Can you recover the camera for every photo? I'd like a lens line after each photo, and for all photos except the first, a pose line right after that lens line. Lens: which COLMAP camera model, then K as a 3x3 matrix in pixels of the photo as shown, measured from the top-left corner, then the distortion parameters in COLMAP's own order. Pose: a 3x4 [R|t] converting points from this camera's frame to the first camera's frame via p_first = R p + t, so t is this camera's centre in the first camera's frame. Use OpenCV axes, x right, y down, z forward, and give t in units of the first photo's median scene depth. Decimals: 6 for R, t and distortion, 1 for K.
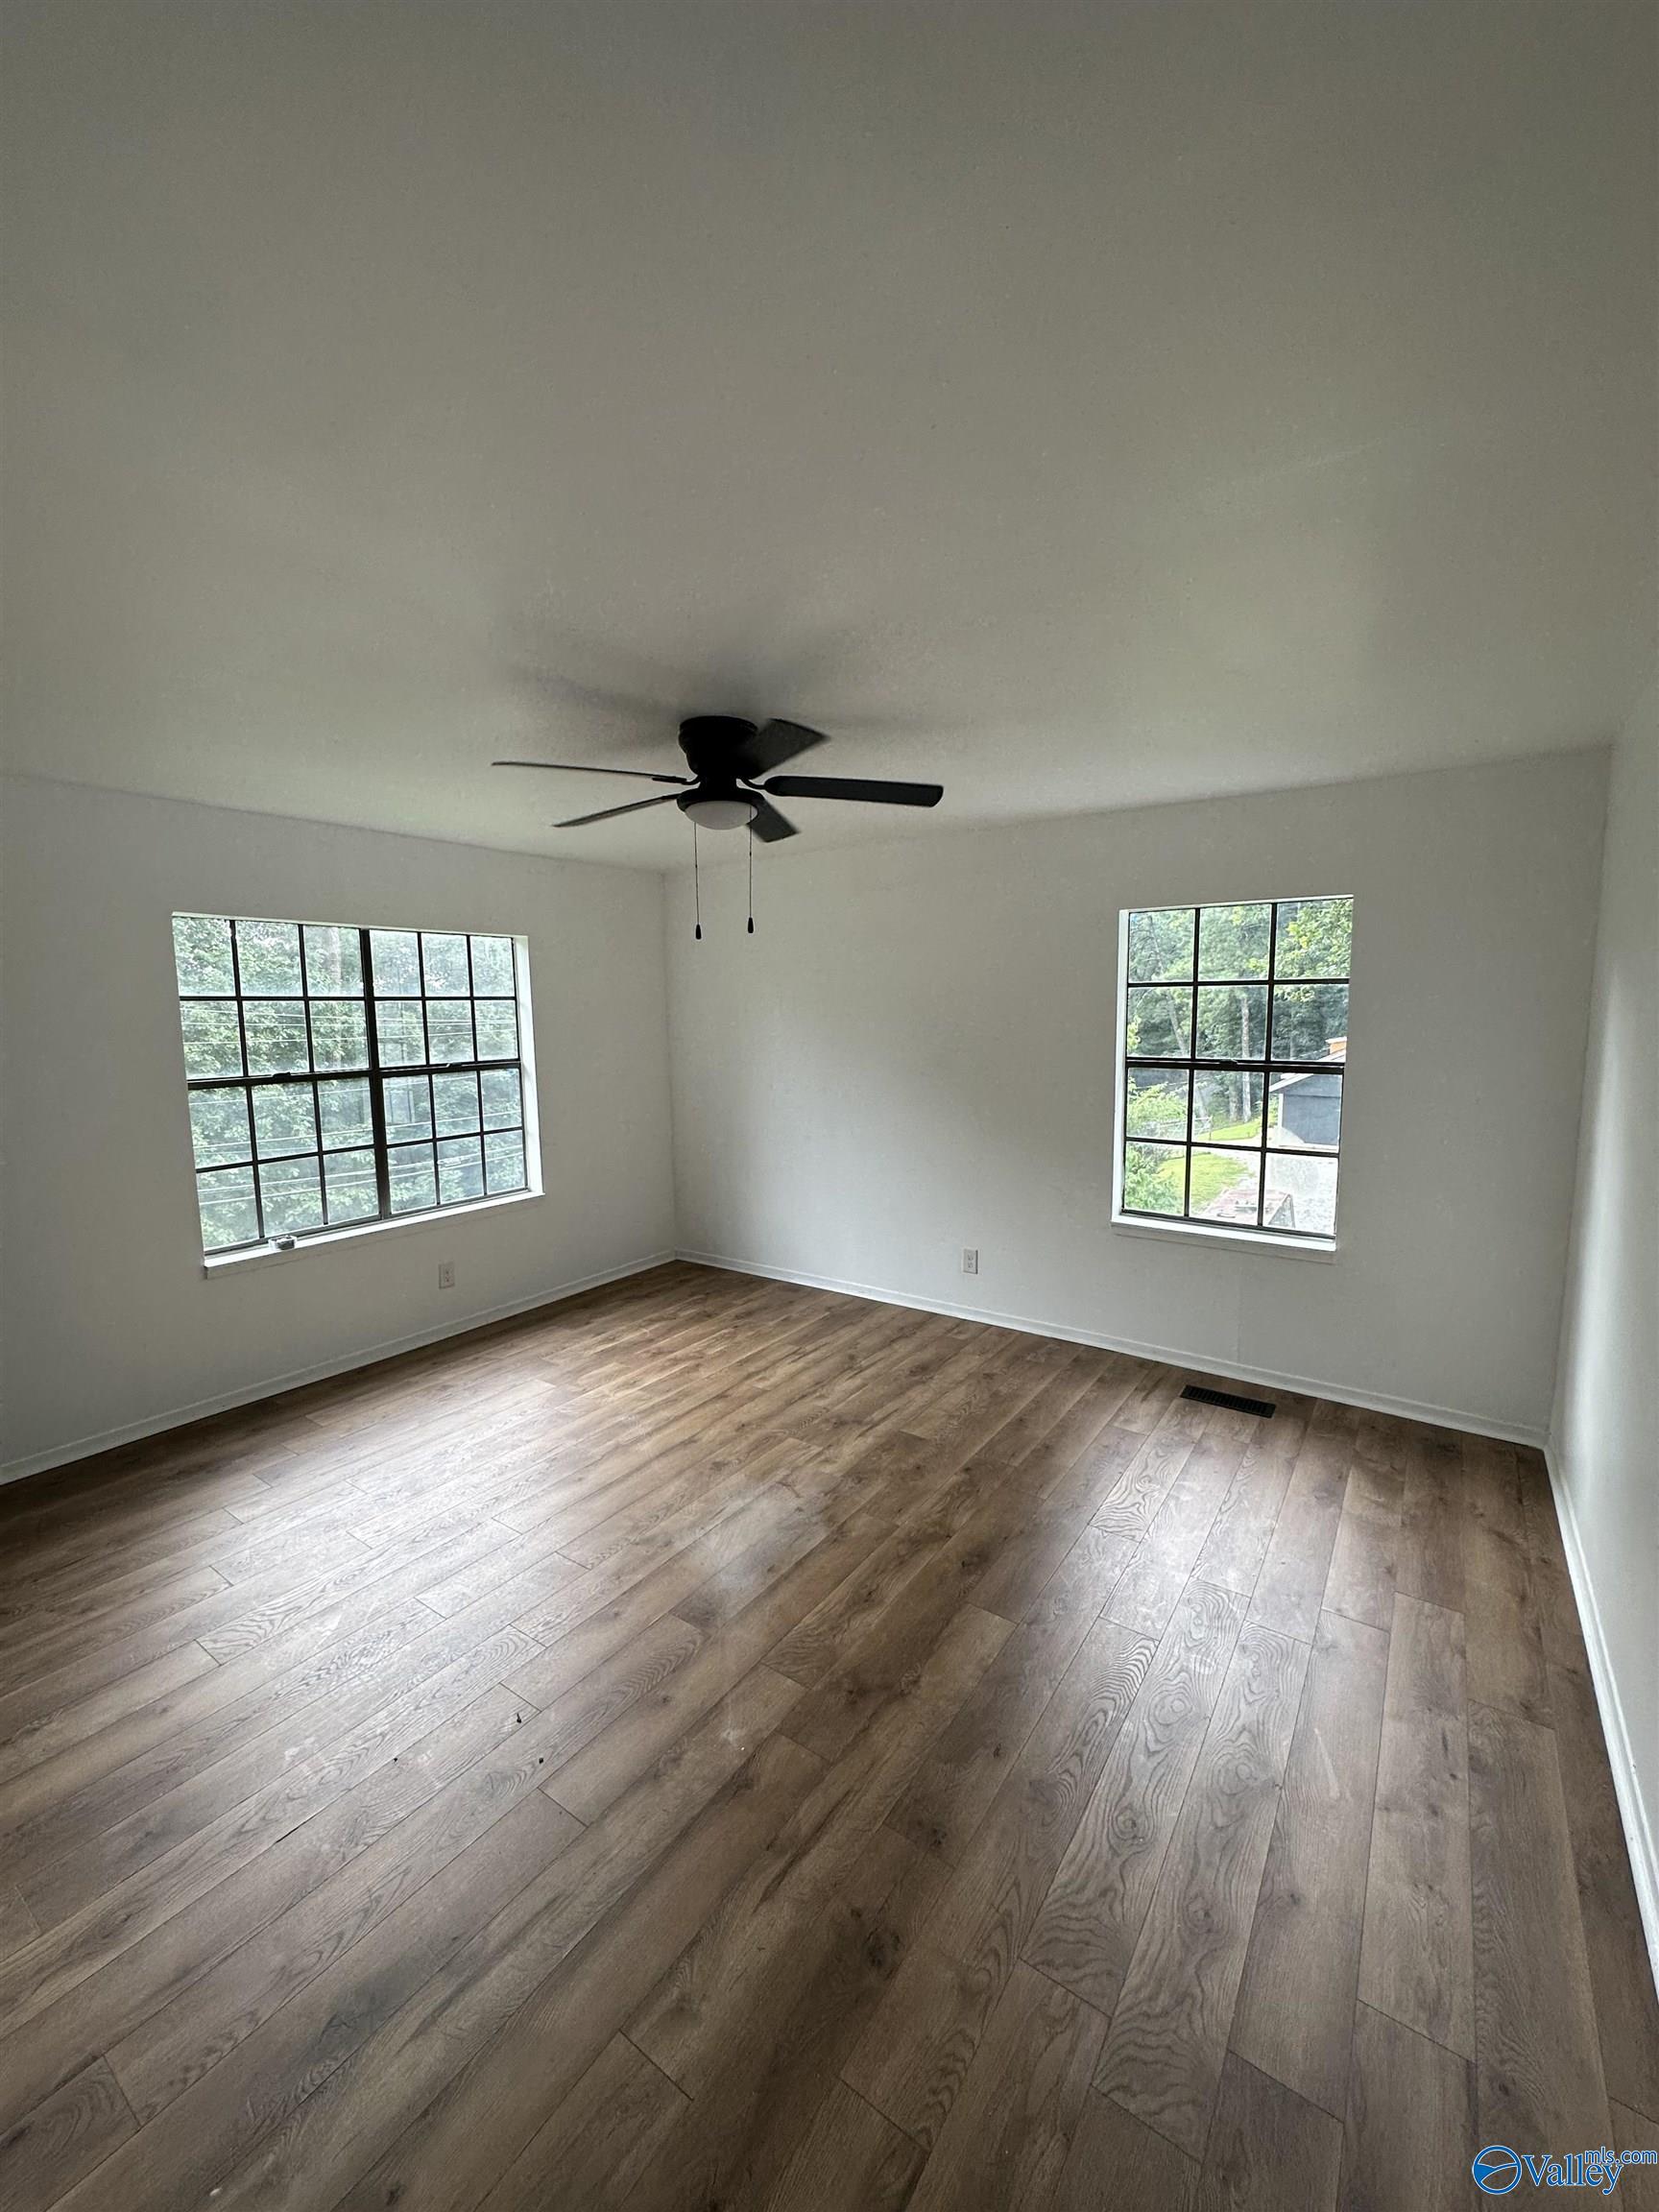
lens RADIAL K [[885.1, 0, 829.5], [0, 885.1, 1106.0], [0, 0, 1]] dist [-0.001209, 0.000190]
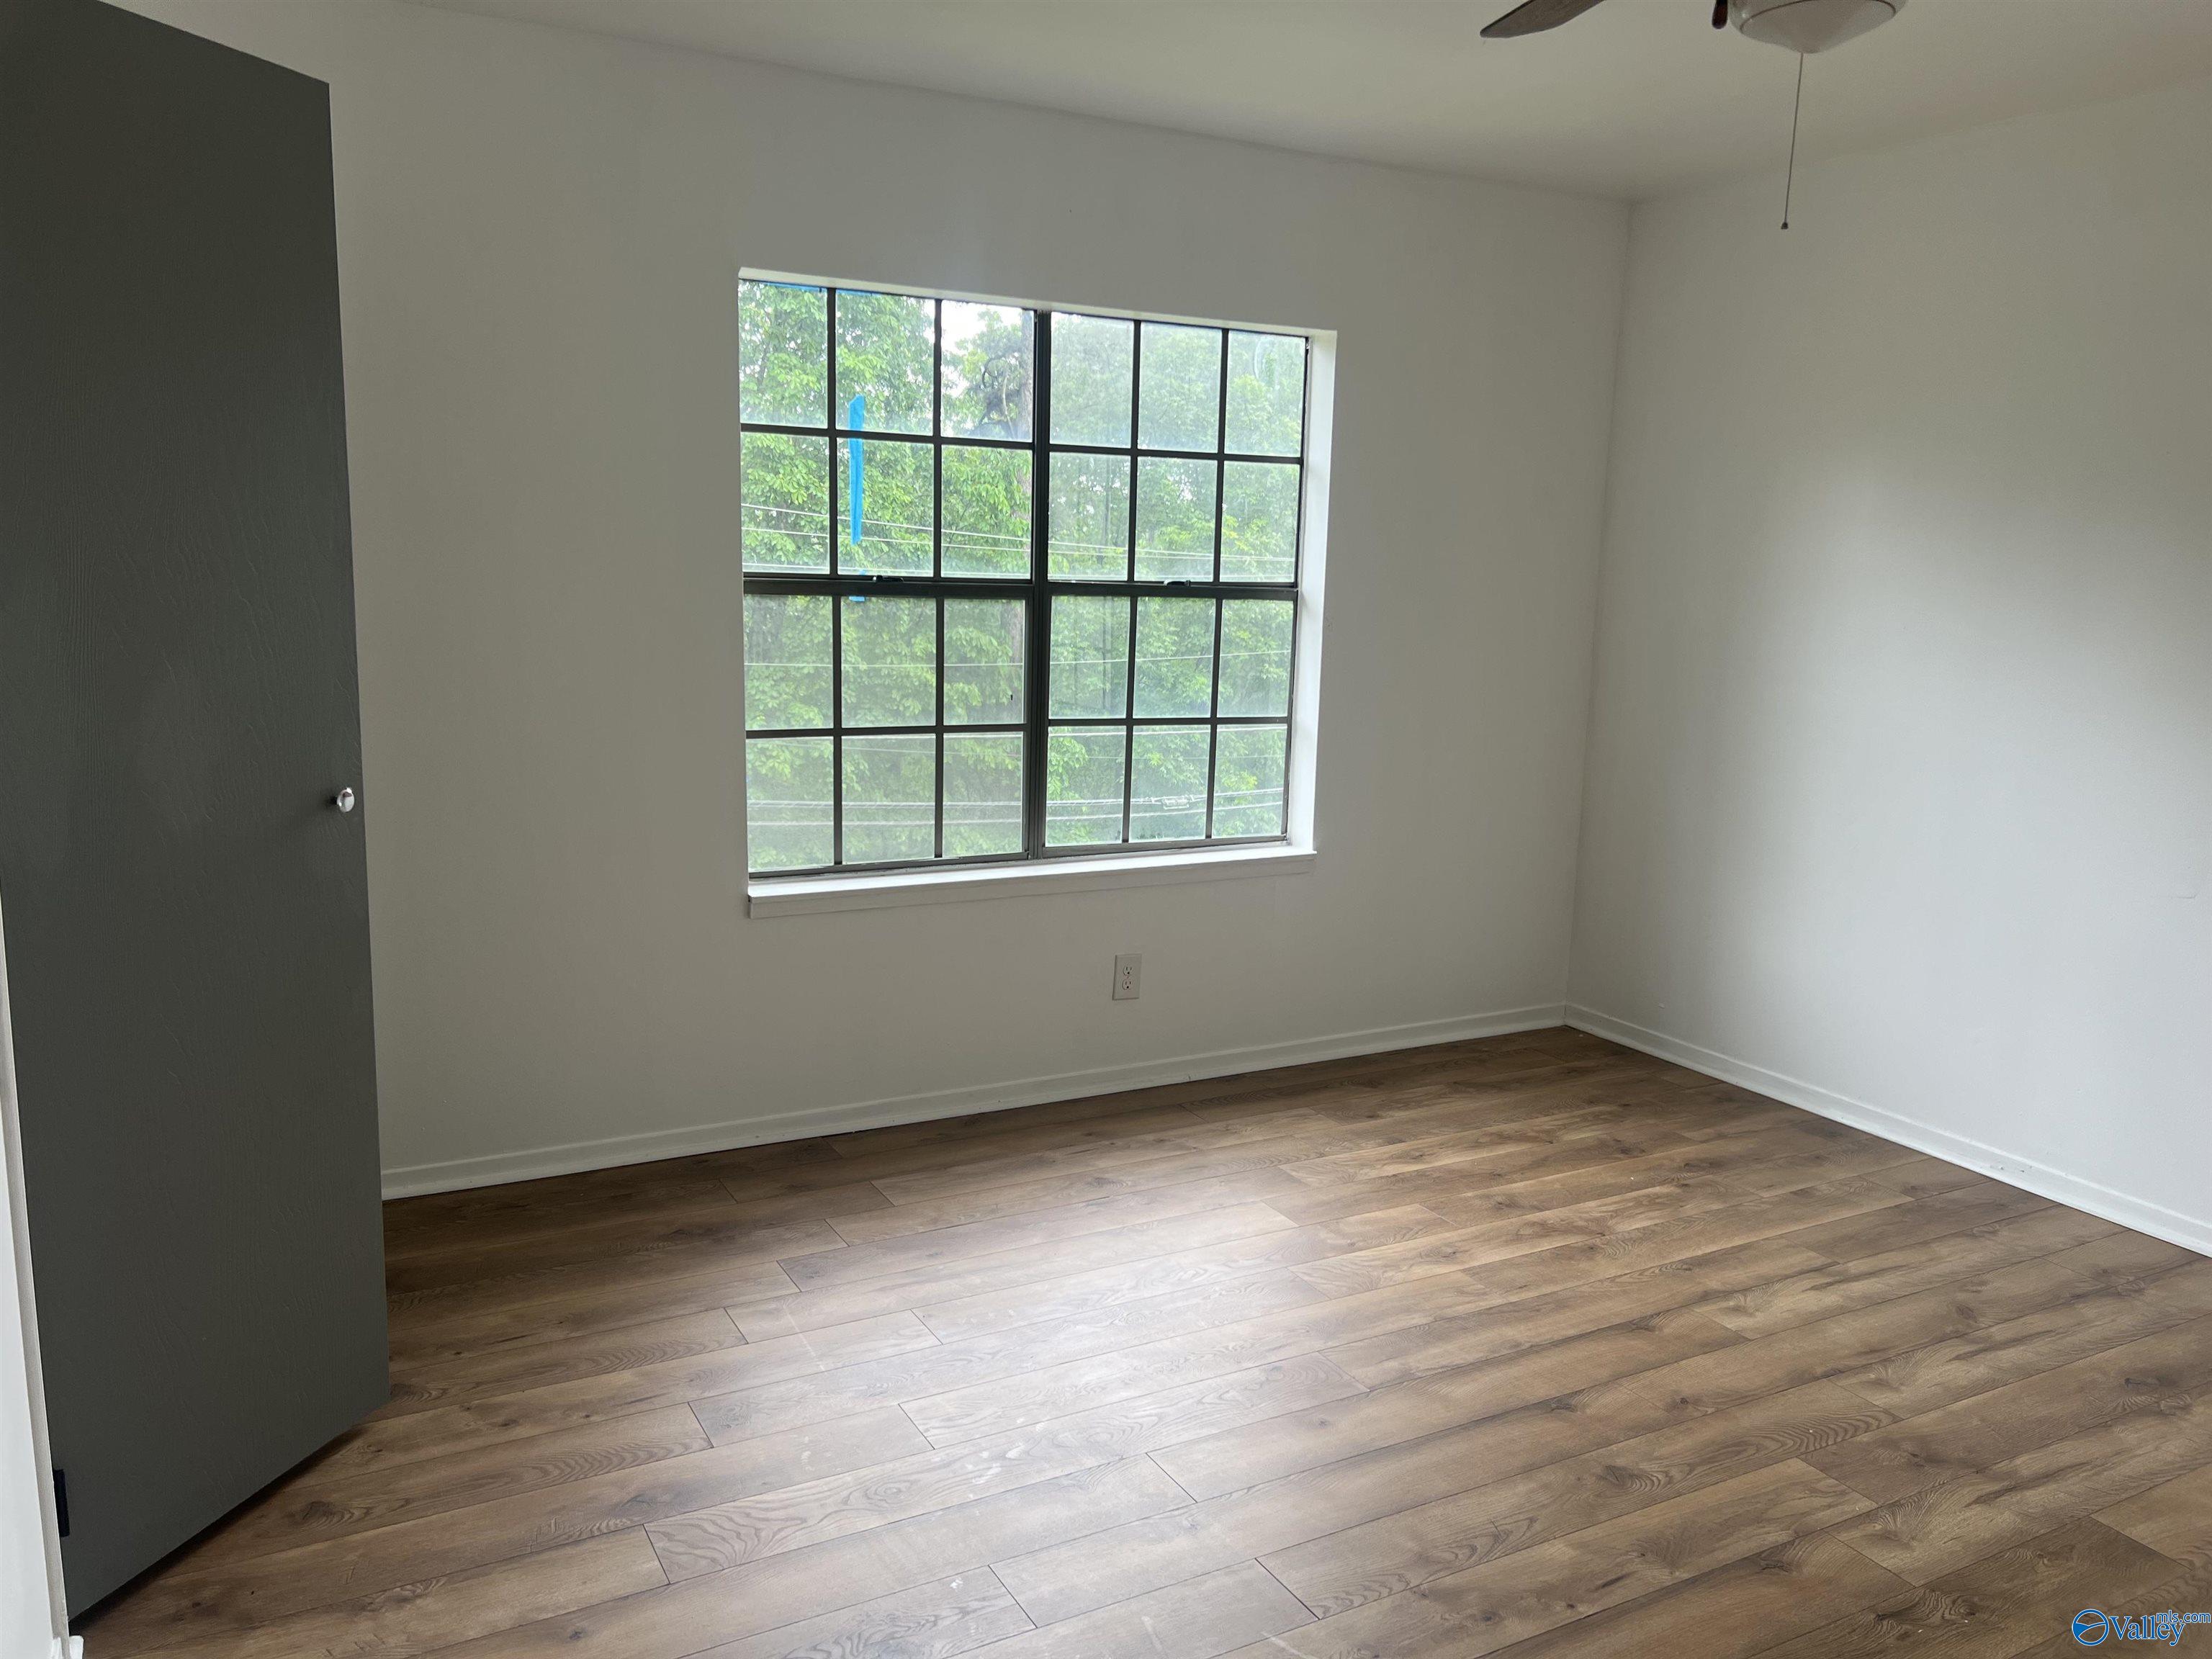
lens RADIAL K [[1675.6, 0, 1106.0], [0, 1675.6, 829.5], [0, 0, 1]] dist [0.072207, -0.091894]
pose [[0.895765, 0.112845, -0.429967, -0.021388], [-0.089591, 0.993224, 0.074024, 0.032863], [0.435407, -0.027787, 0.899805, 0.099276]]
